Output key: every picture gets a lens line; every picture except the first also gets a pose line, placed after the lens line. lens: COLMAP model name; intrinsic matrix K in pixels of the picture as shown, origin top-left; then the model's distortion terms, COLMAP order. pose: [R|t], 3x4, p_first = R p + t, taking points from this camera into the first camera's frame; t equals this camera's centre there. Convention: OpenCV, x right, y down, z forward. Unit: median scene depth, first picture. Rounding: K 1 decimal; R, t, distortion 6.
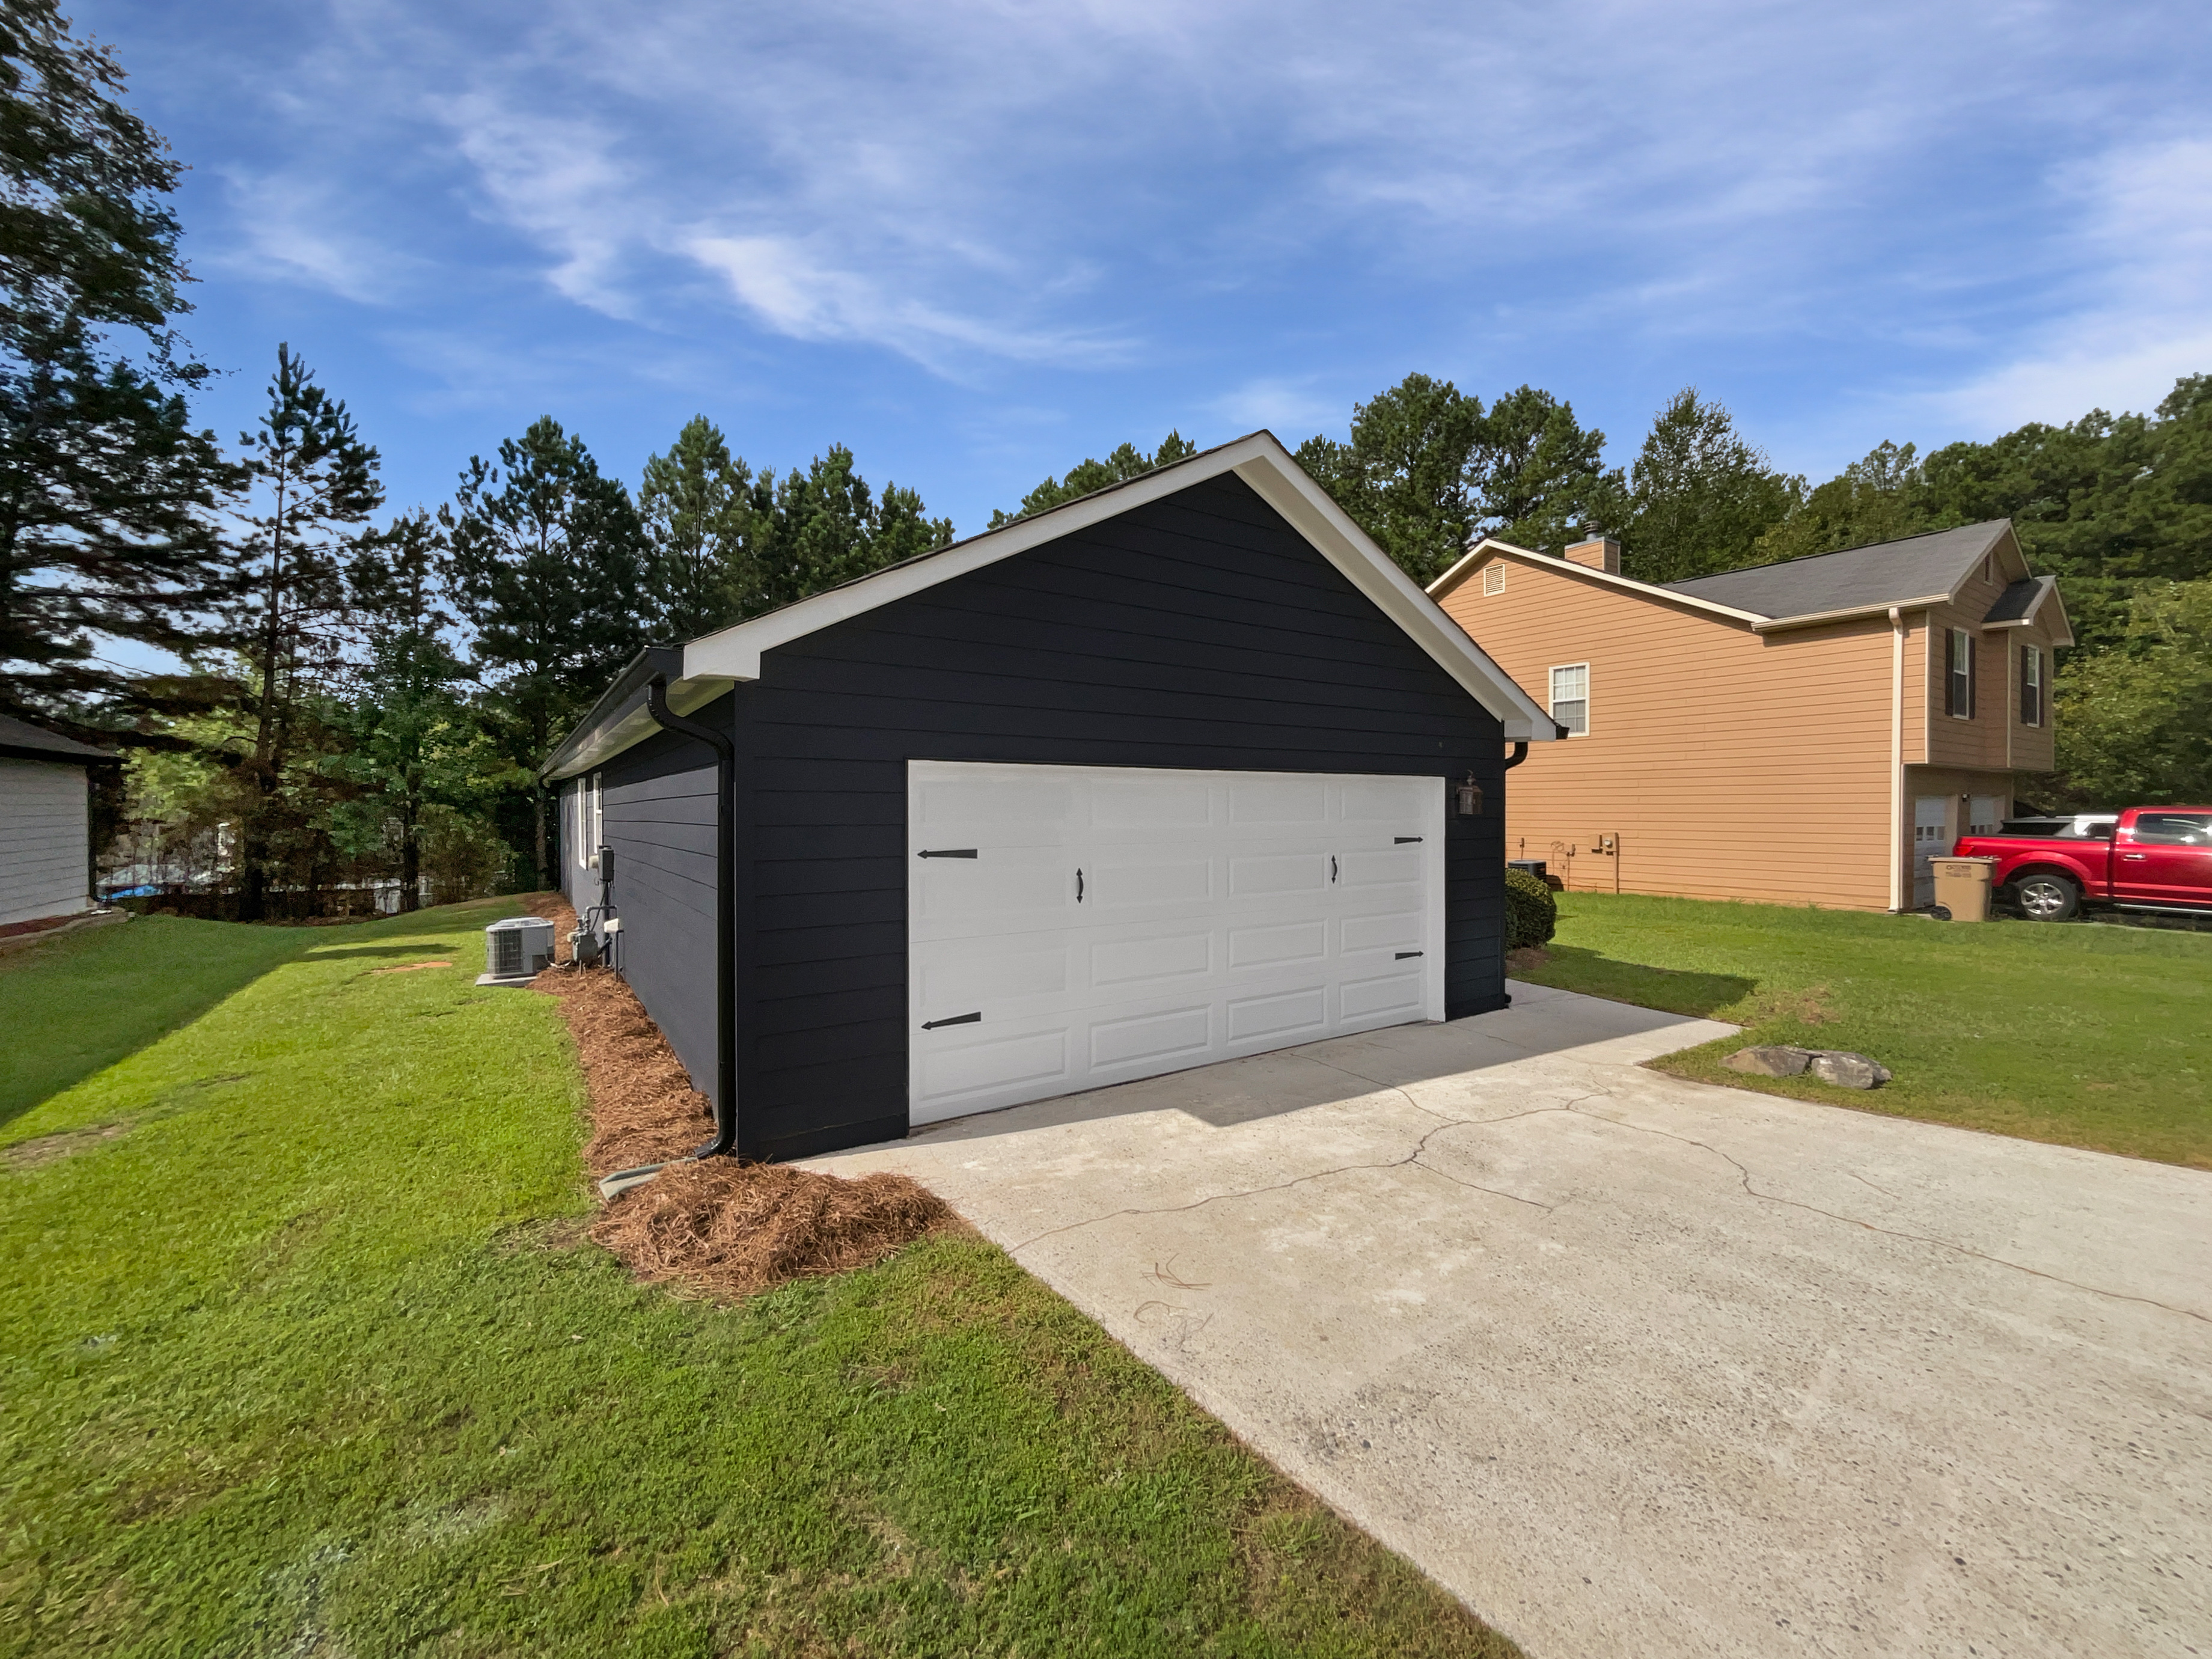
lens RADIAL K [[971.8, 0, 1109.2], [0, 971.8, 810.4], [0, 0, 1]] dist [0.002266, 0.000485]
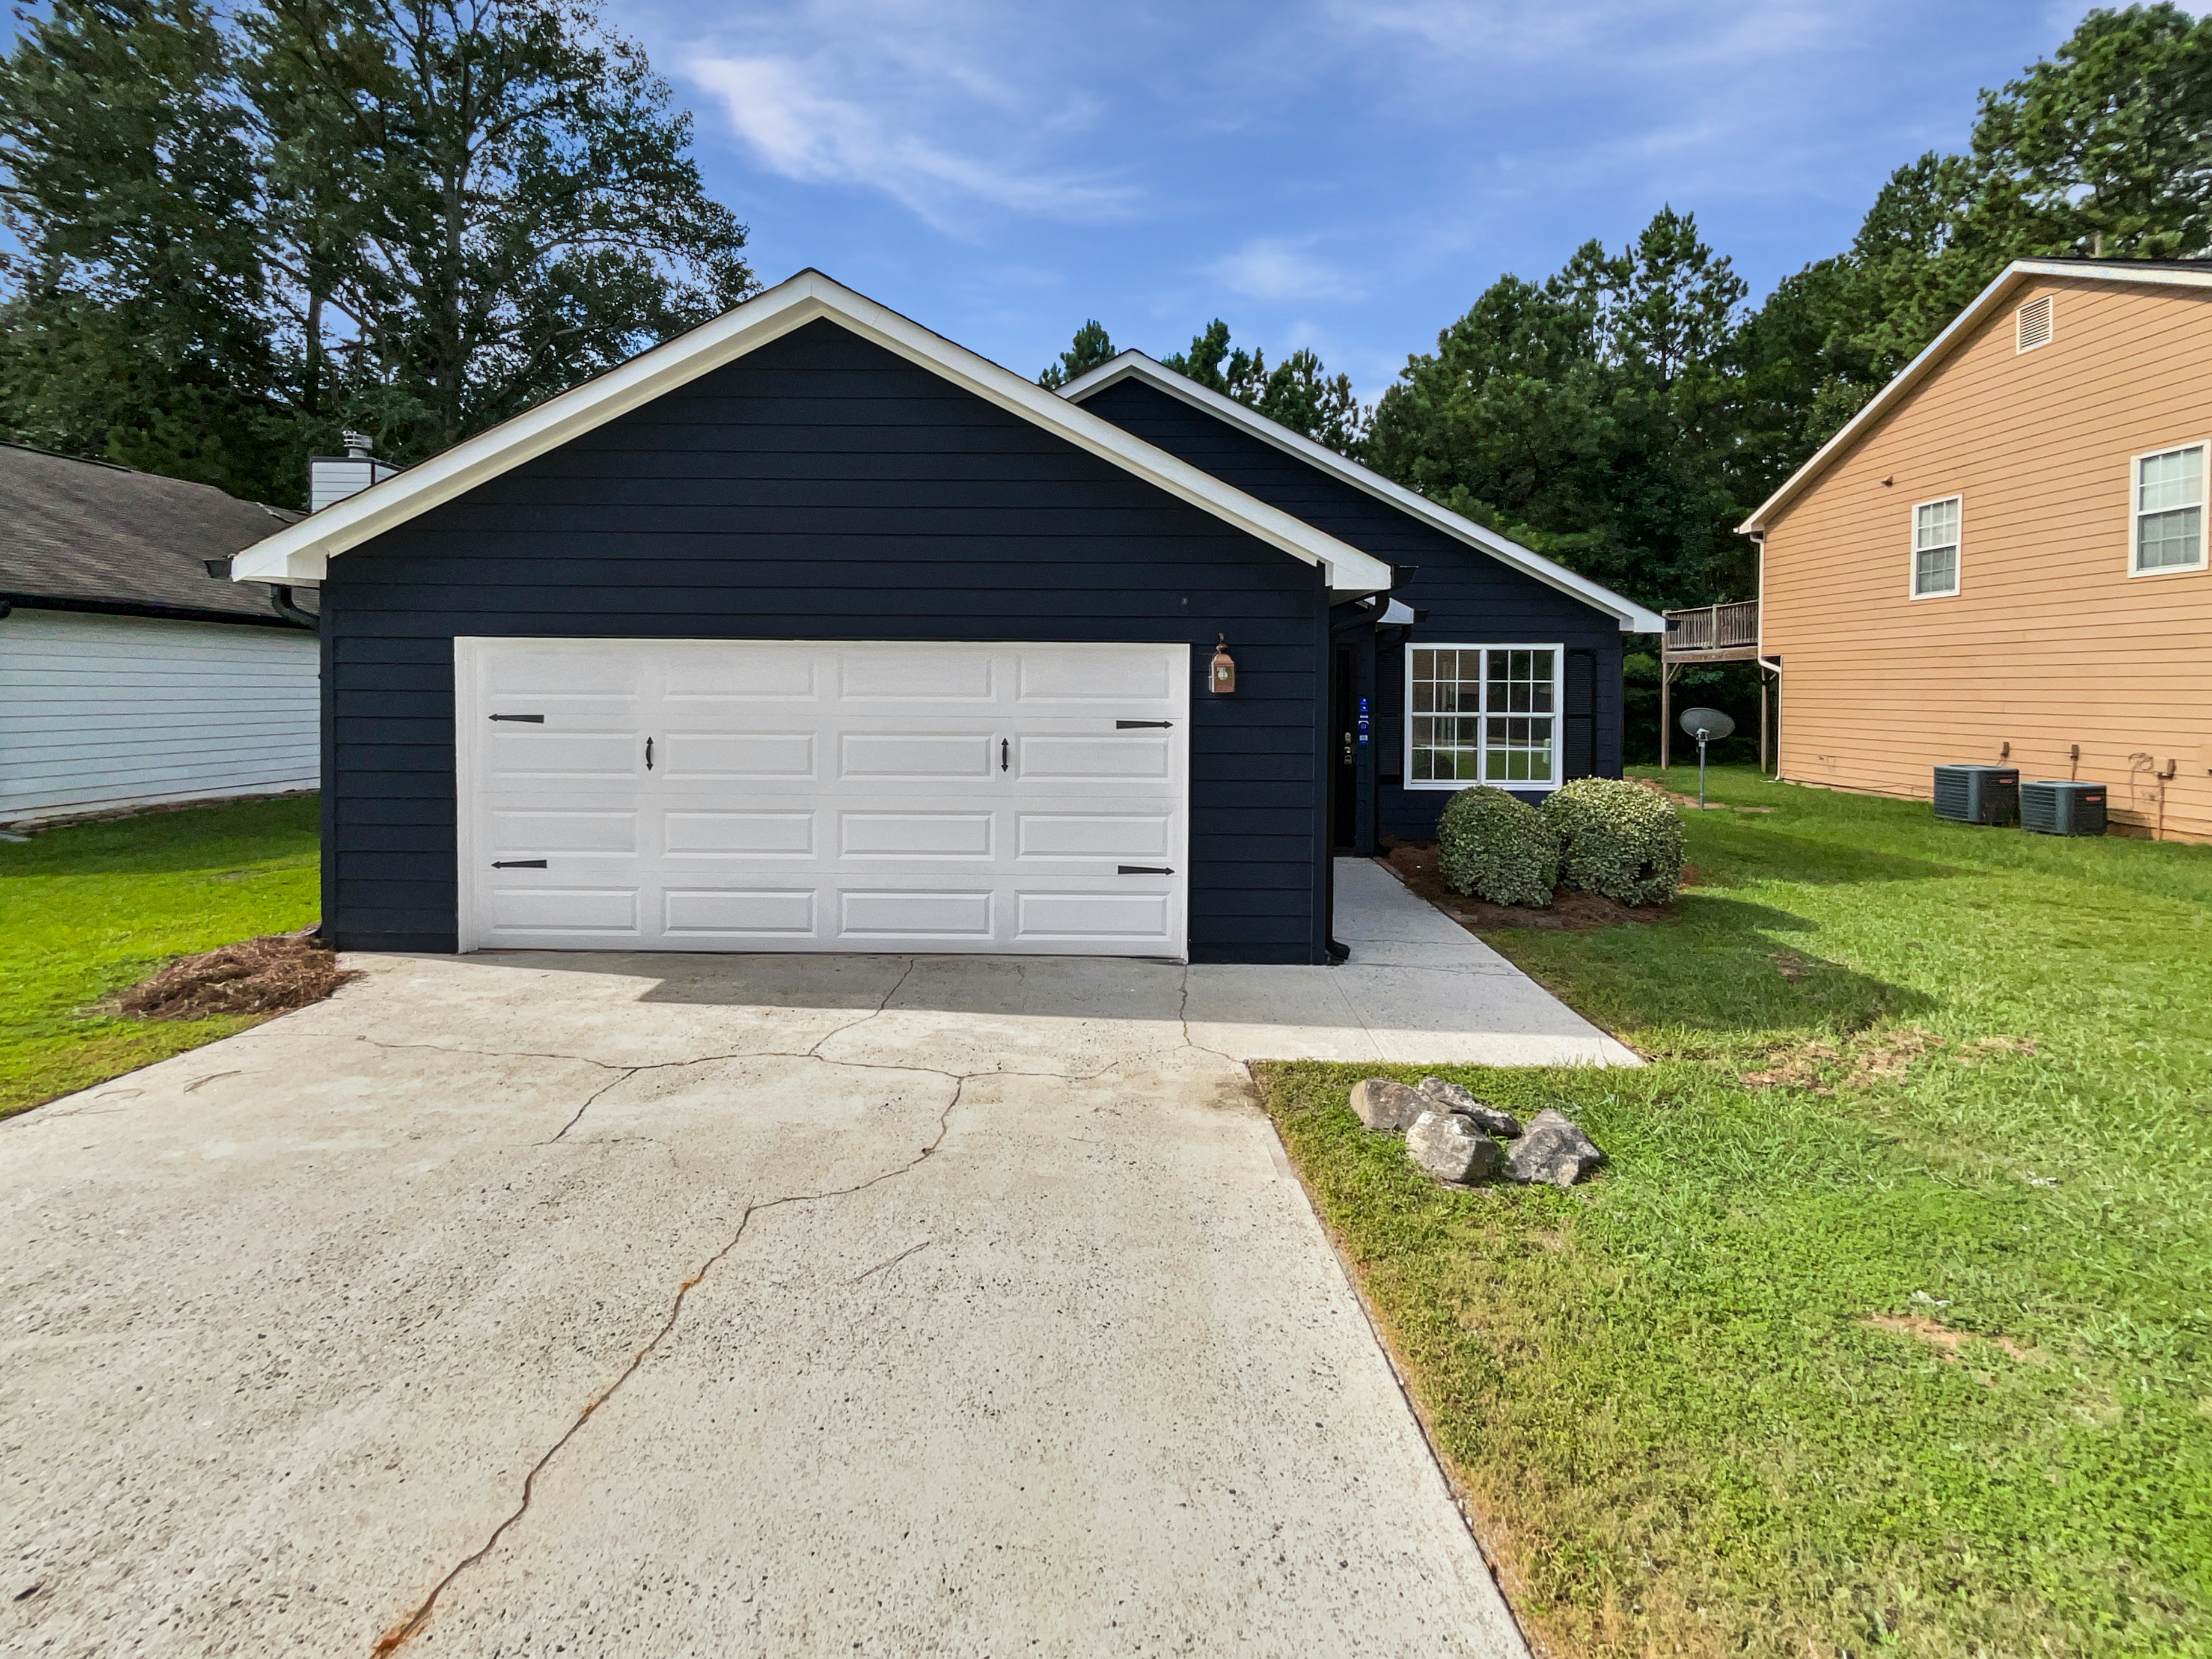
lens RADIAL K [[1004.2, 0, 1076.9], [0, 1004.2, 695.9], [0, 0, 1]] dist [-0.001717, -0.000543]
pose [[0.797148, 0.013114, -0.603642, 0.875959], [-0.011347, 0.999913, 0.006738, 0.002645], [0.603678, 0.001478, 0.797227, 0.371934]]
